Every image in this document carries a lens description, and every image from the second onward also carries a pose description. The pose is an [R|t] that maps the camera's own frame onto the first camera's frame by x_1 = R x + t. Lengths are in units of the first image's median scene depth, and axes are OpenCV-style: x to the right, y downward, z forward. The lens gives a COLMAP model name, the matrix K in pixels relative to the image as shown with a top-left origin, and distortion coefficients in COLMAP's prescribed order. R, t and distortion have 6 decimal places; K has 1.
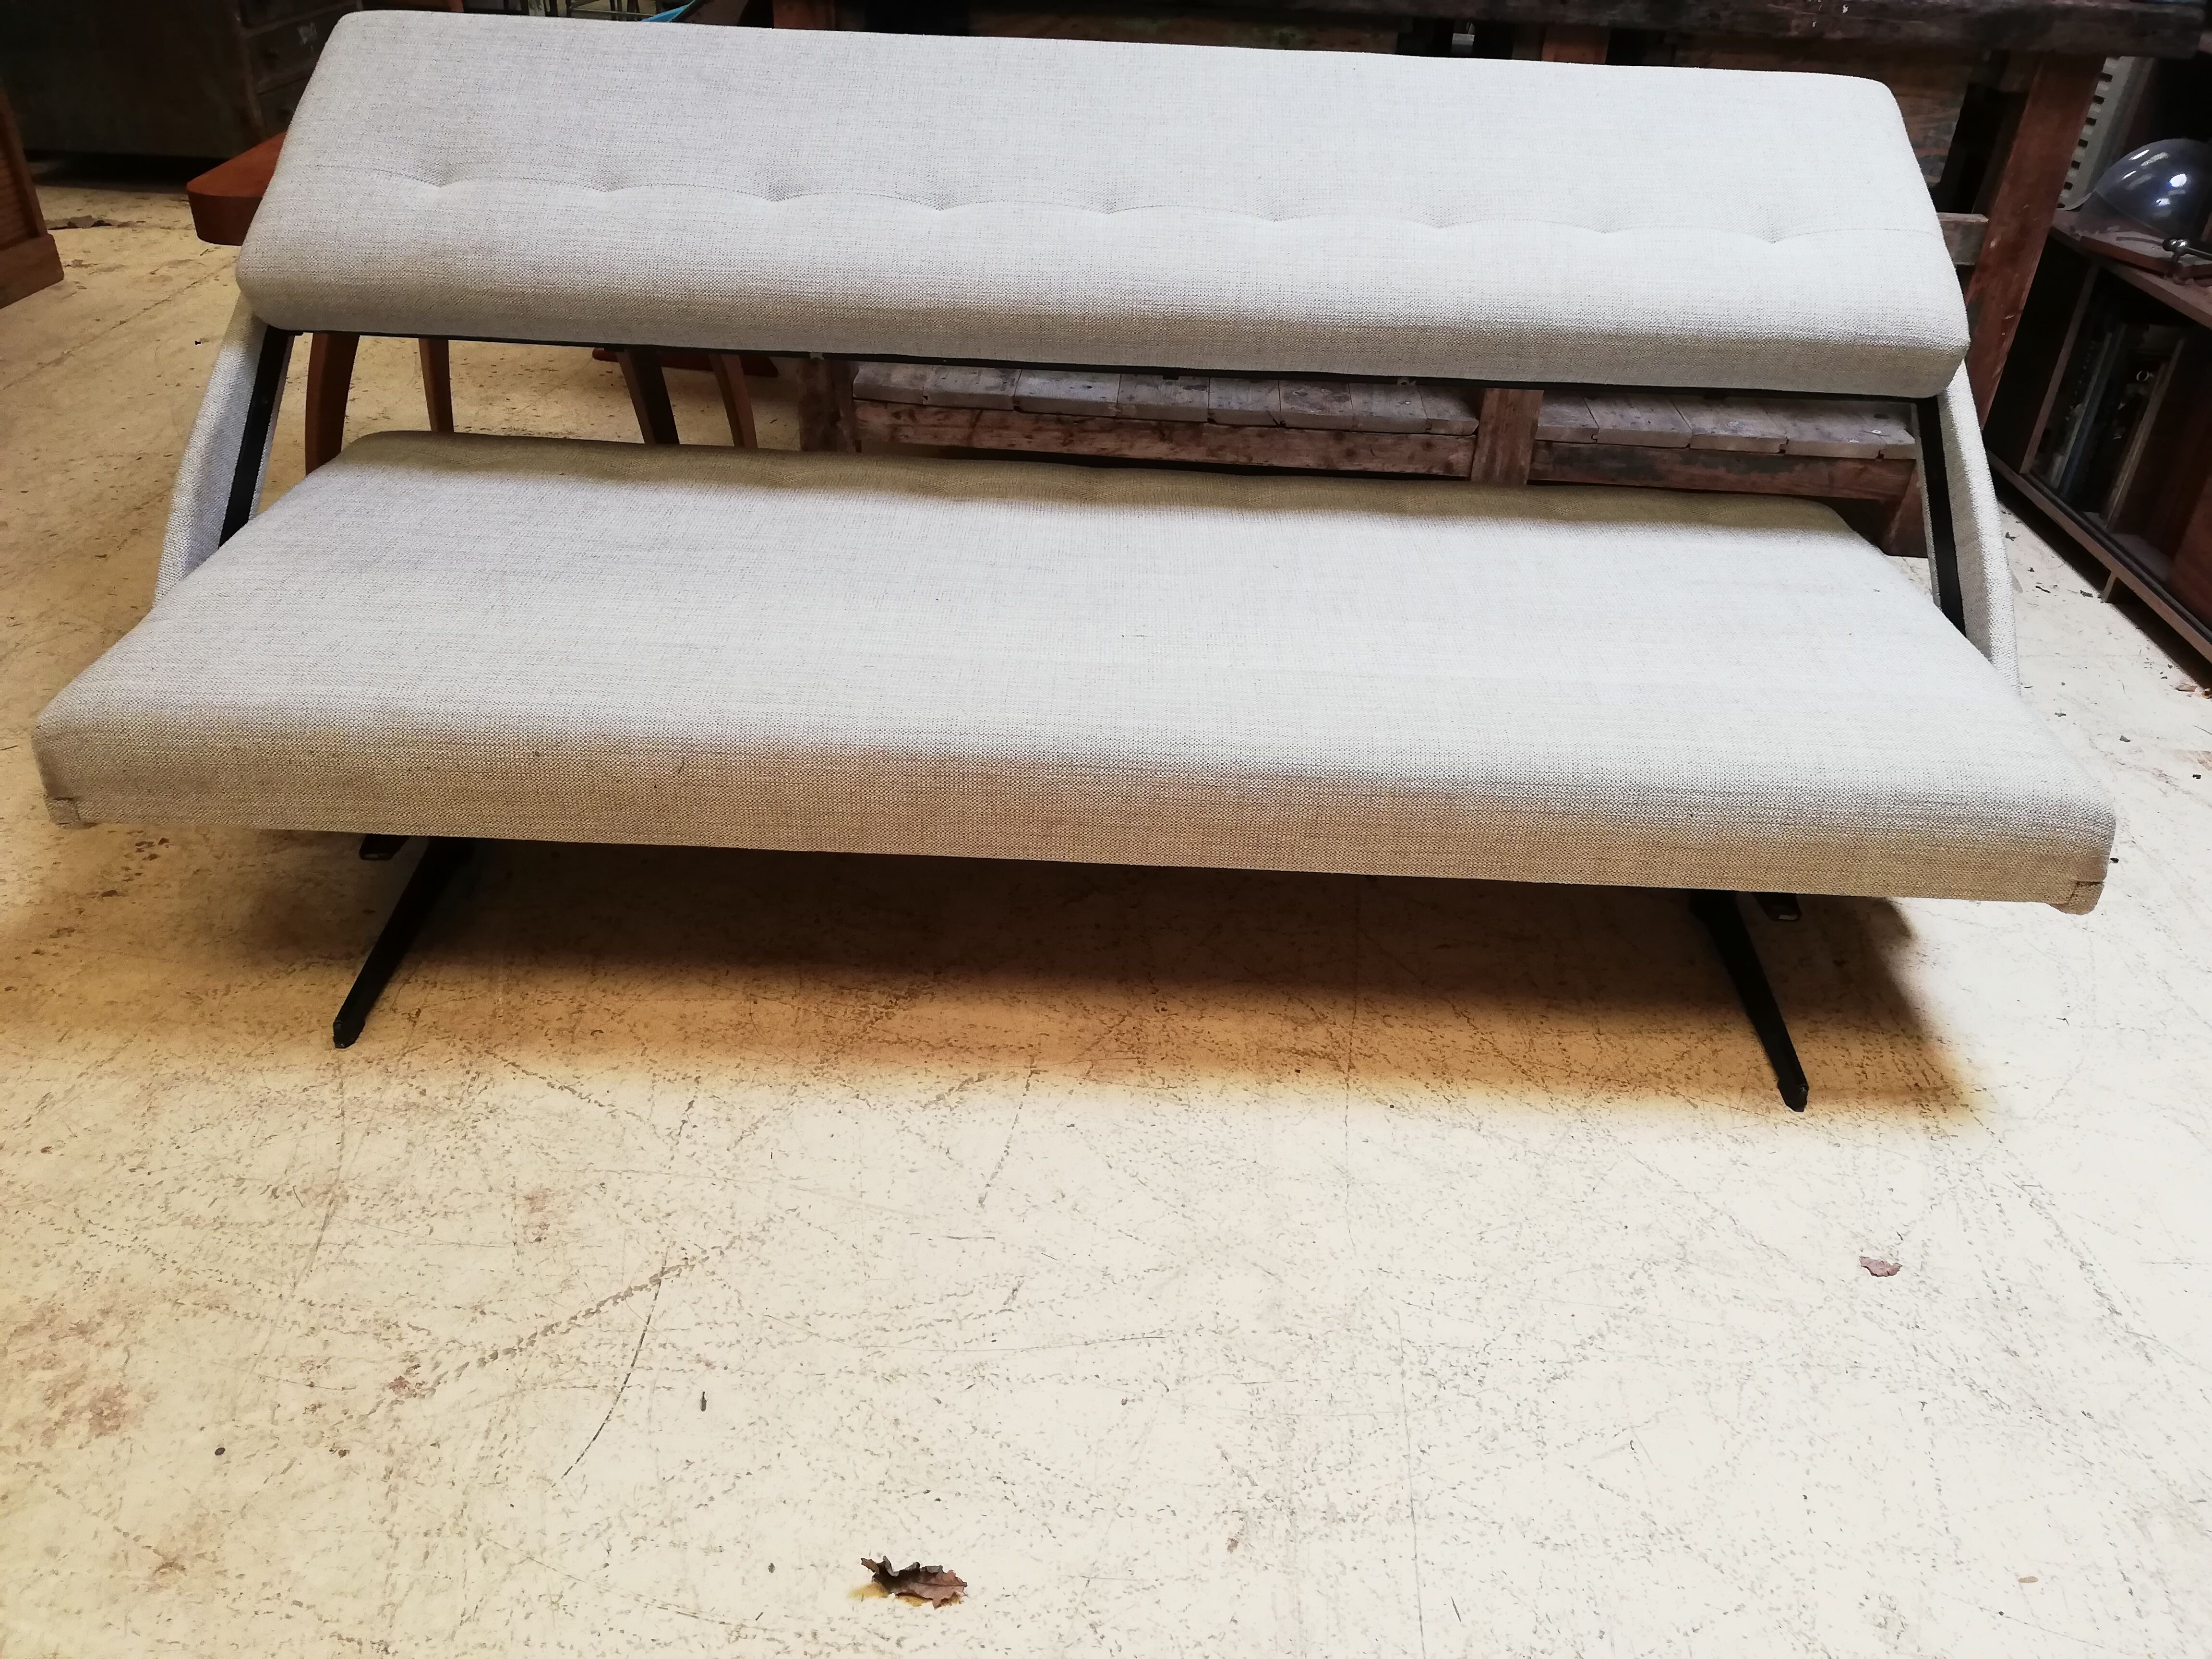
lens RADIAL K [[1657.0, 0, 1106.9], [0, 1657.0, 826.8], [0, 0, 1]] dist [0.039240, -0.054904]
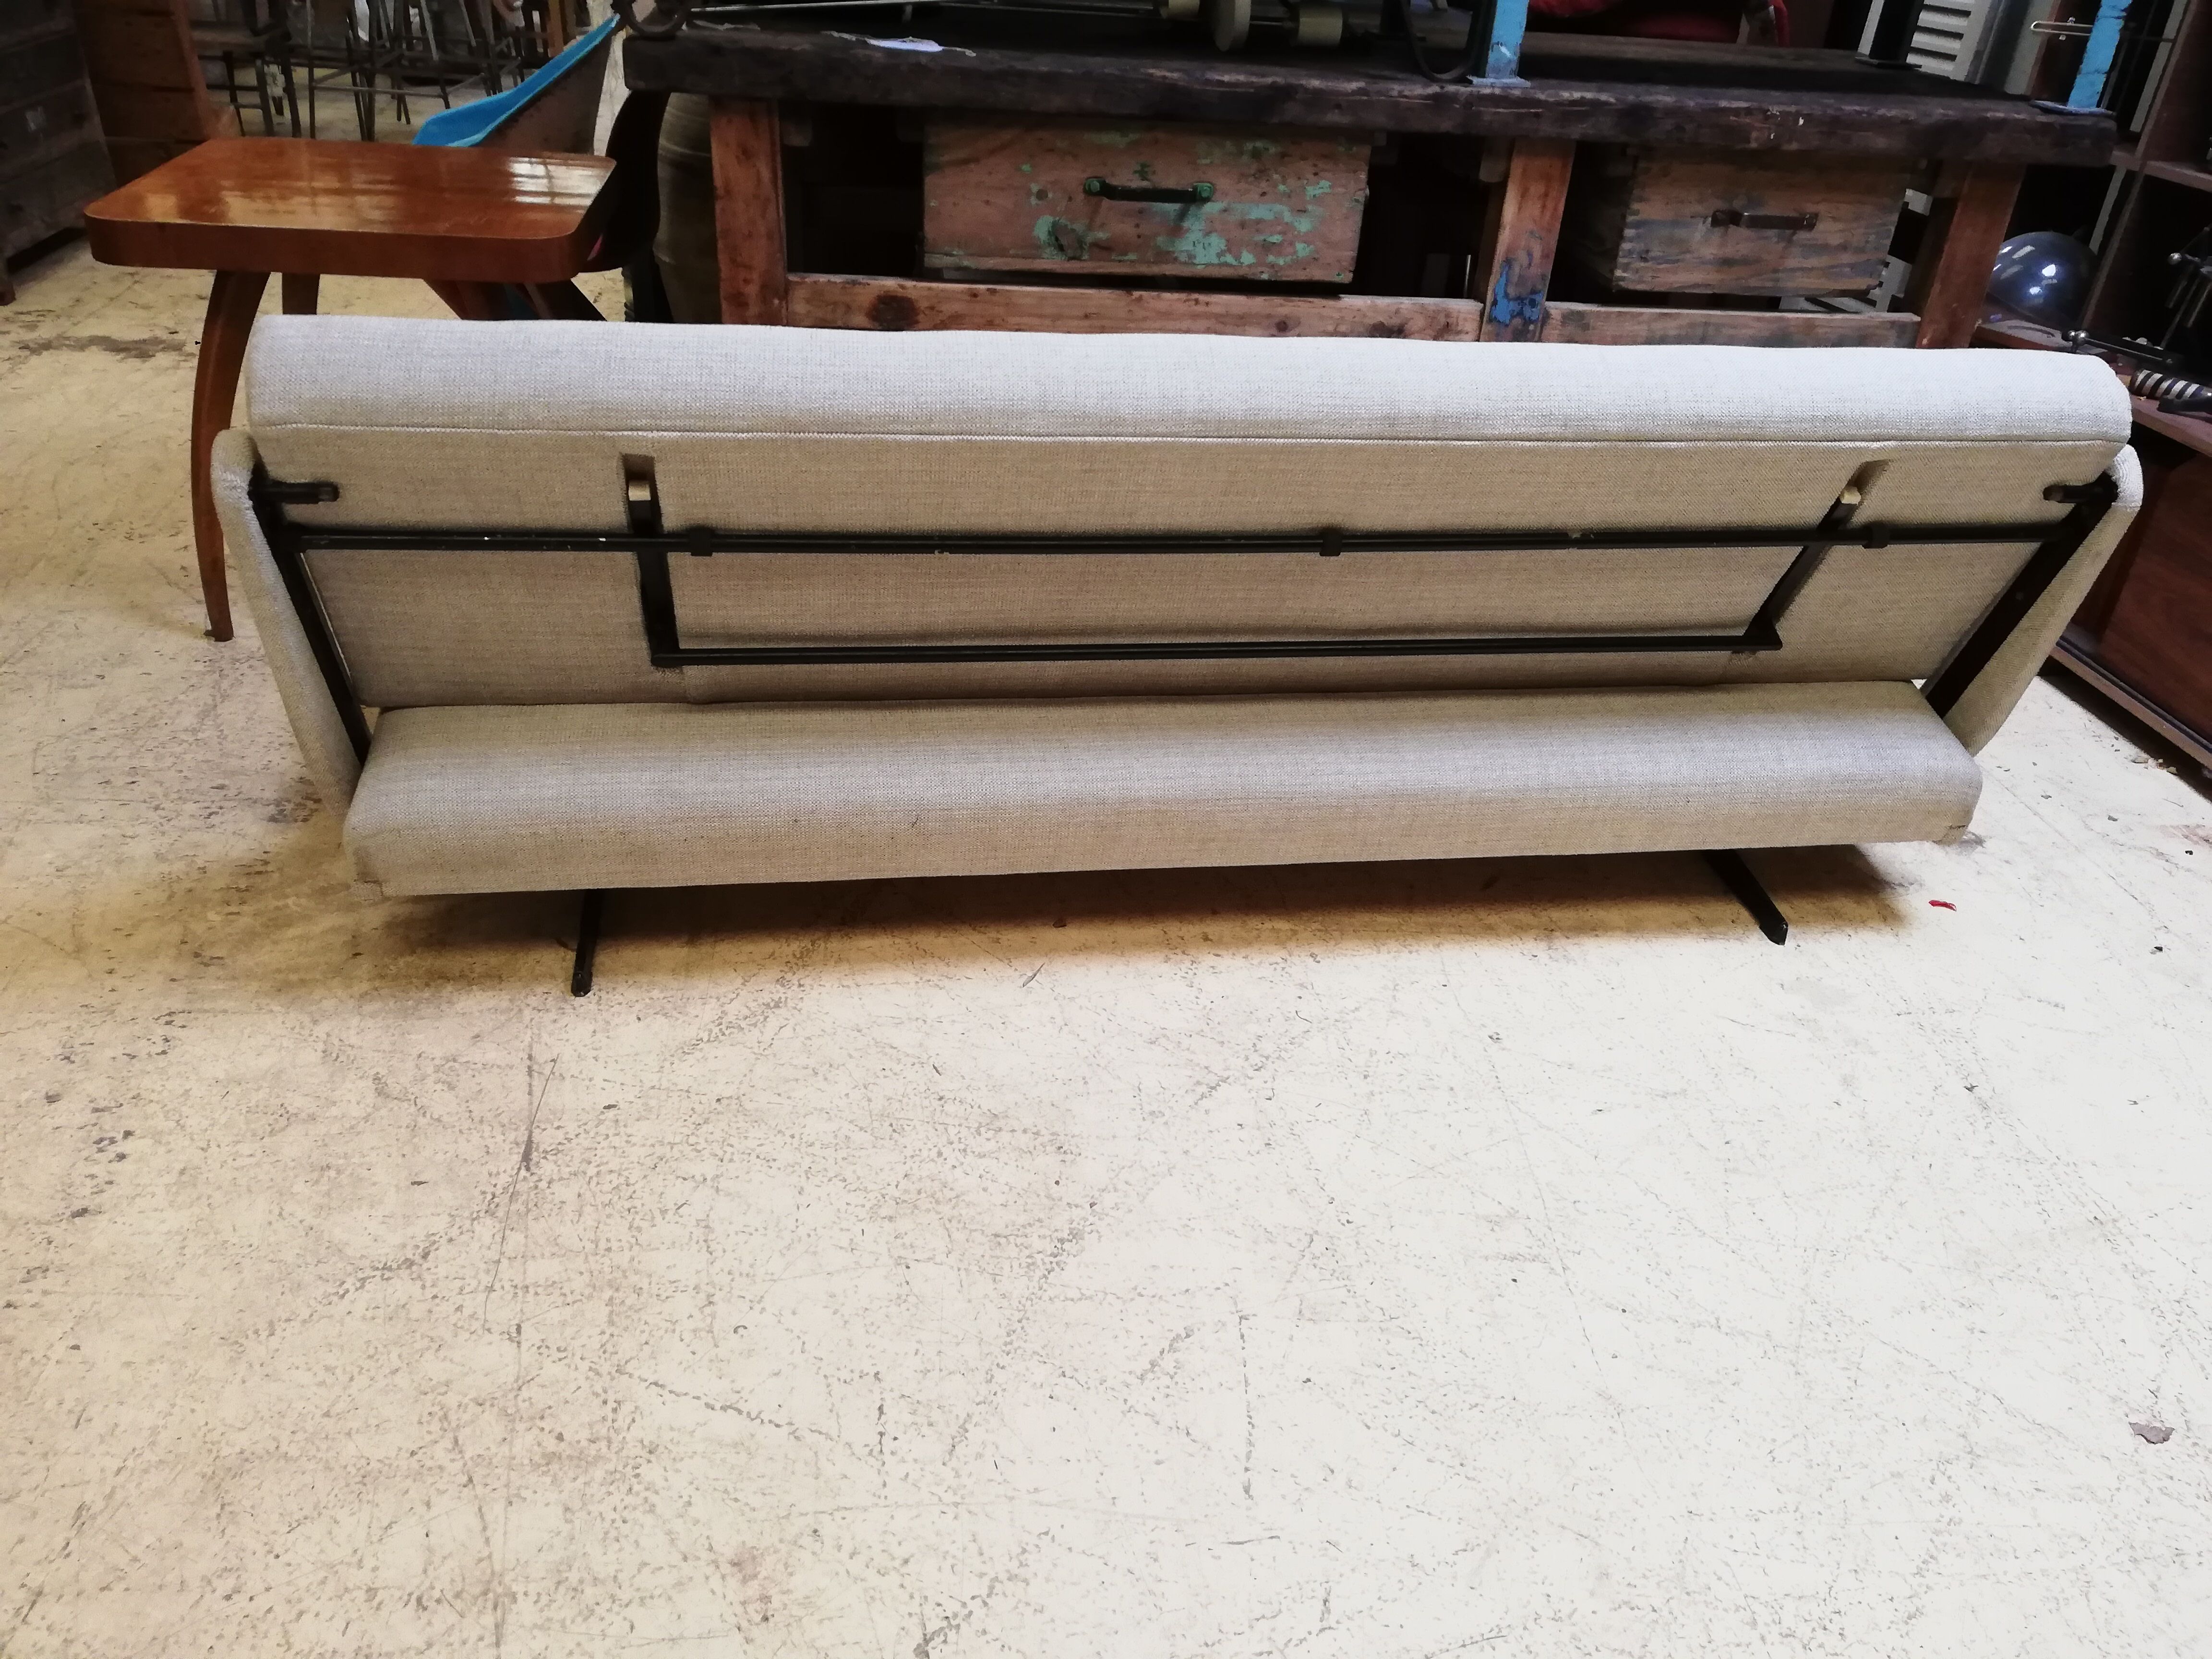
lens RADIAL K [[1657.0, 0, 1112.2], [0, 1657.0, 826.3], [0, 0, 1]] dist [0.039240, -0.054904]
pose [[0.983705, -0.071731, 0.164861, -0.267715], [0.075985, 0.996915, -0.019640, -0.116002], [-0.162943, 0.031847, 0.986121, 0.123509]]
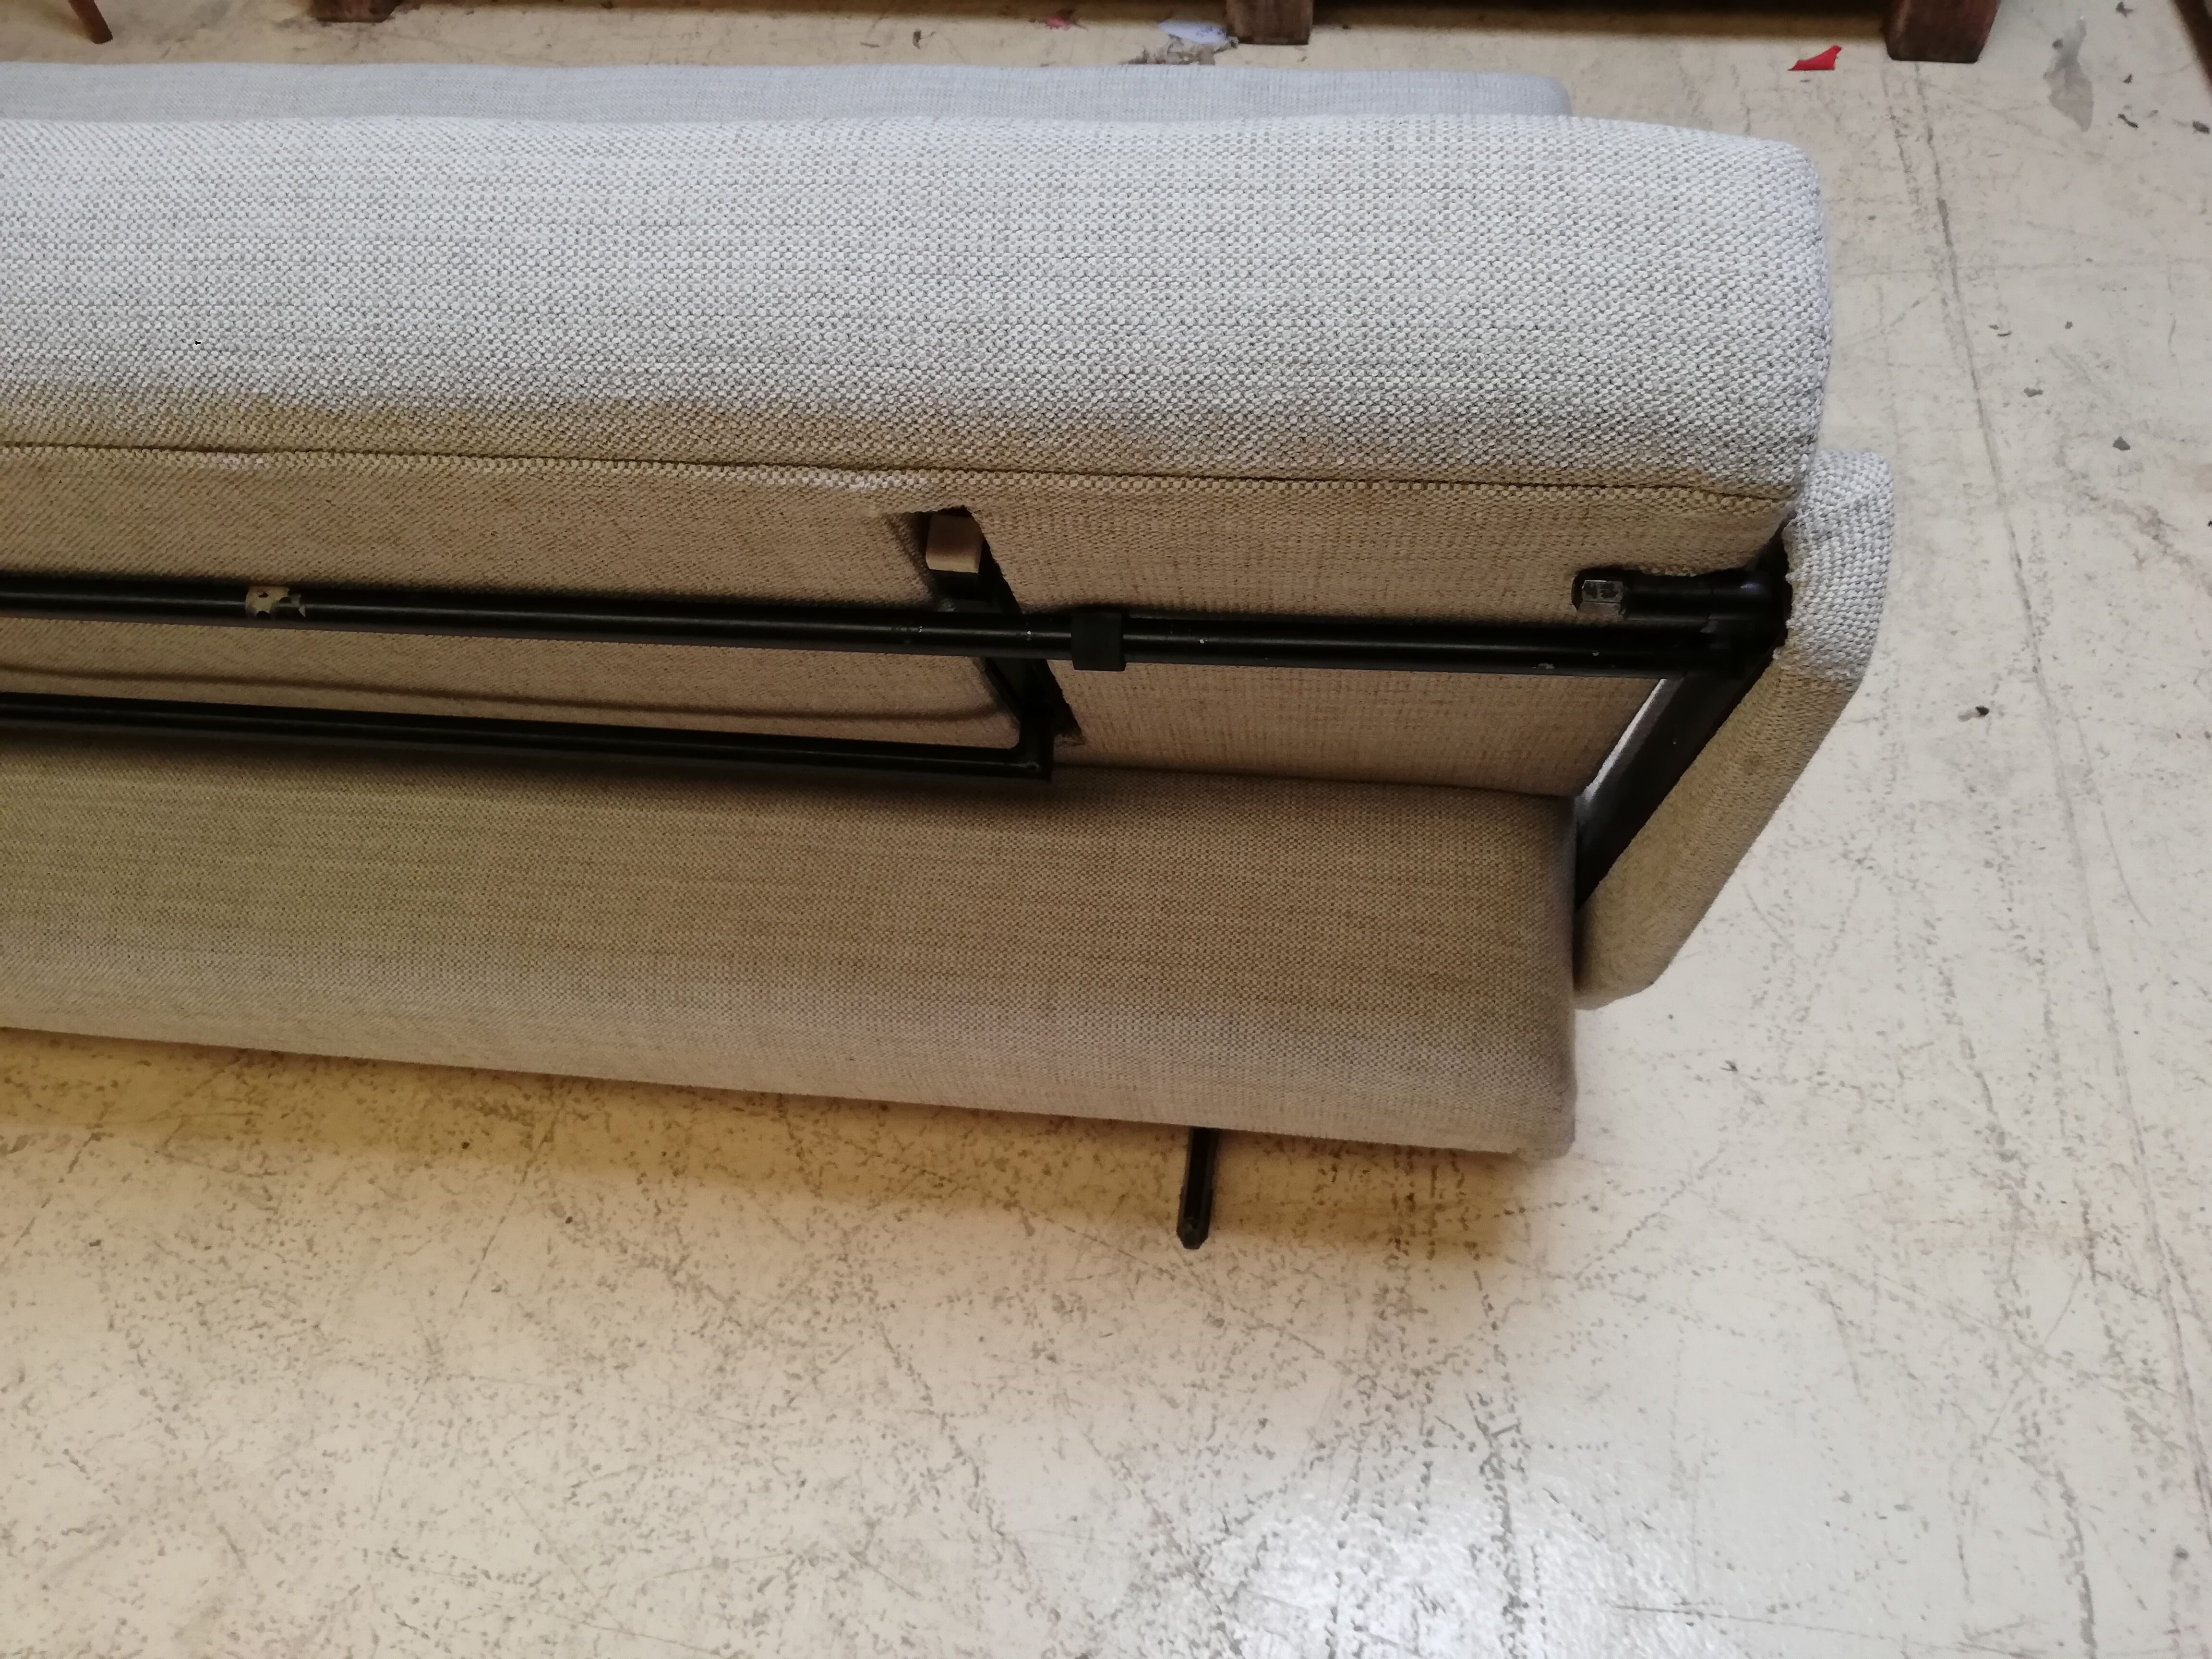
lens RADIAL K [[1657.0, 0, 1101.8], [0, 1657.0, 830.5], [0, 0, 1]] dist [0.039240, -0.054904]
pose [[0.988077, 0.026208, -0.151715, 0.522622], [0.028424, 0.937416, 0.347050, -0.222573], [0.151316, -0.347224, 0.925494, 0.507235]]
